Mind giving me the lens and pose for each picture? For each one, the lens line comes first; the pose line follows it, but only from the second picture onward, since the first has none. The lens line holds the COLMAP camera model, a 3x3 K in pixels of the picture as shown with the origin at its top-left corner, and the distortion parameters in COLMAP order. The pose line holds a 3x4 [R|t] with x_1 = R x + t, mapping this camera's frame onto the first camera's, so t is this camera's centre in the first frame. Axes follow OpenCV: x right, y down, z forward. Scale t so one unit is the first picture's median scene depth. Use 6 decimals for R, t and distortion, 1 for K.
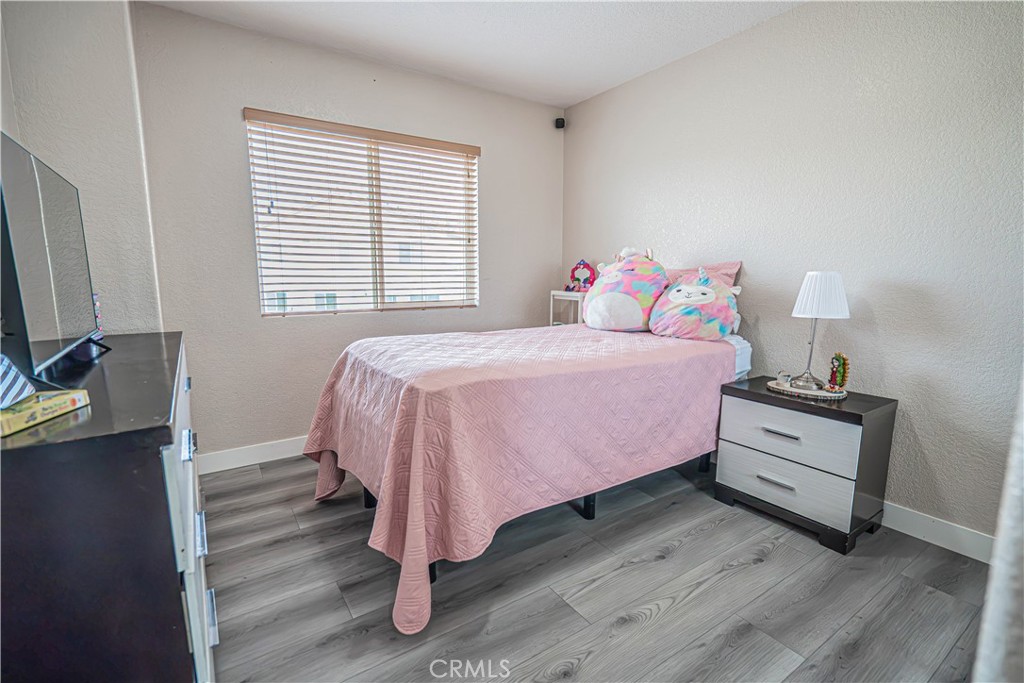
lens RADIAL K [[471.9, 0, 512.0], [0, 471.9, 341.5], [0, 0, 1]] dist [-0.000957, 0.000064]
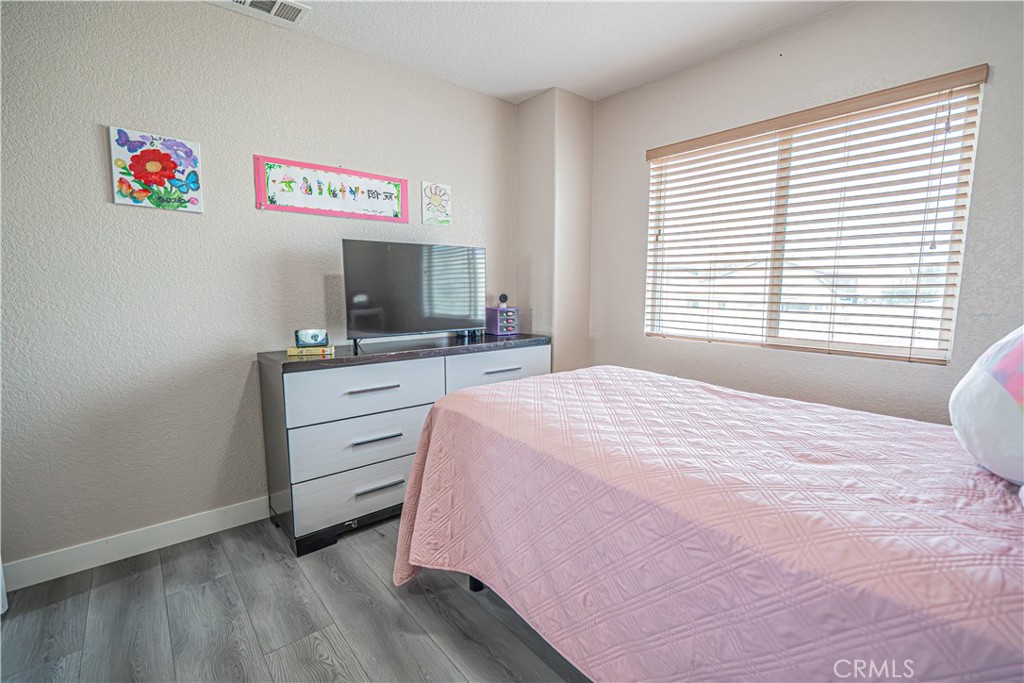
lens RADIAL K [[465.4, 0, 517.6], [0, 465.4, 344.1], [0, 0, 1]] dist [-0.004295, 0.000339]
pose [[0.095397, 0.122019, -0.987933, 0.533467], [-0.153593, 0.982378, 0.106501, -0.104113], [0.983519, 0.141580, 0.112457, 0.600750]]
